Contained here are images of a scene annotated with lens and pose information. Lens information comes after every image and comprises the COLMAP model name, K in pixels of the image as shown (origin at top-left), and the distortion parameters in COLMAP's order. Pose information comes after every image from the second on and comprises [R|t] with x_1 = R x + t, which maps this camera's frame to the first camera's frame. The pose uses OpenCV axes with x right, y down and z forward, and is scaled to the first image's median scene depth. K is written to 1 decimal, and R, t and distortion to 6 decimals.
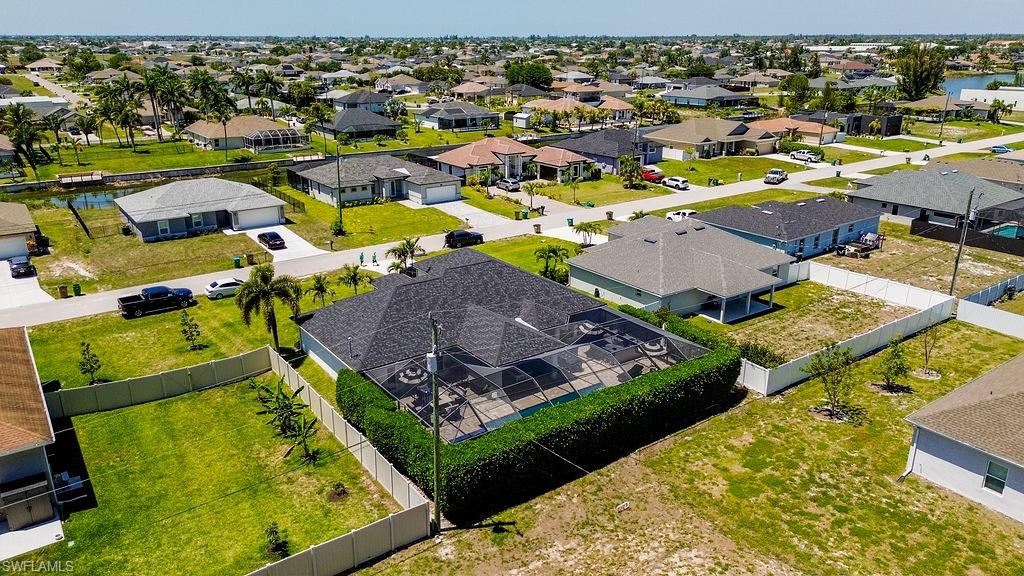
lens RADIAL K [[735.0, 0, 512.3], [0, 735.0, 287.7], [0, 0, 1]] dist [0.021373, -0.015914]
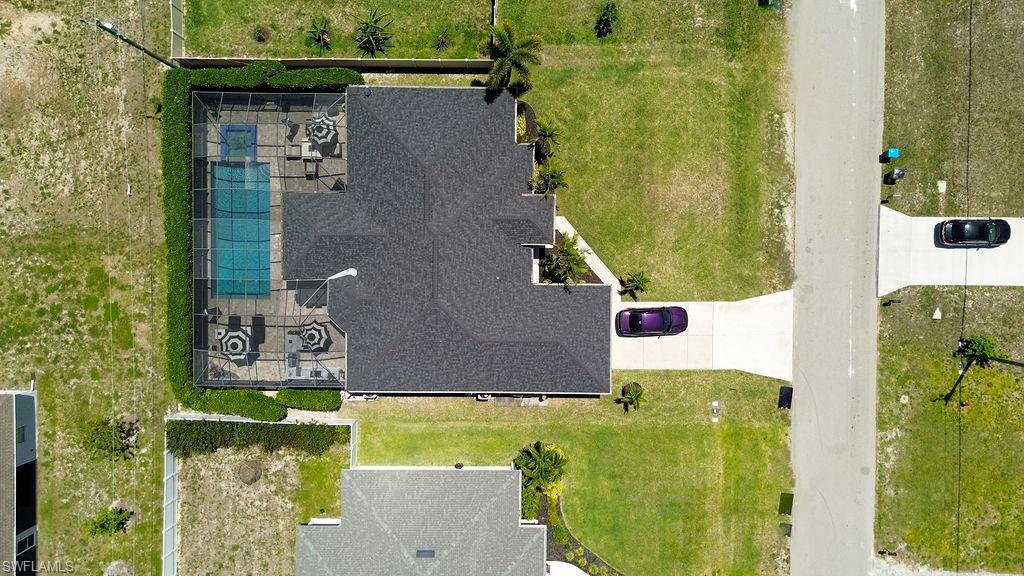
lens RADIAL K [[735.0, 0, 513.5], [0, 735.0, 286.2], [0, 0, 1]] dist [0.021373, -0.015914]
pose [[-0.592394, 0.804859, 0.035656, -0.185480], [-0.256412, -0.230312, 0.938728, -1.237900], [0.763755, 0.546954, 0.342811, 1.143078]]
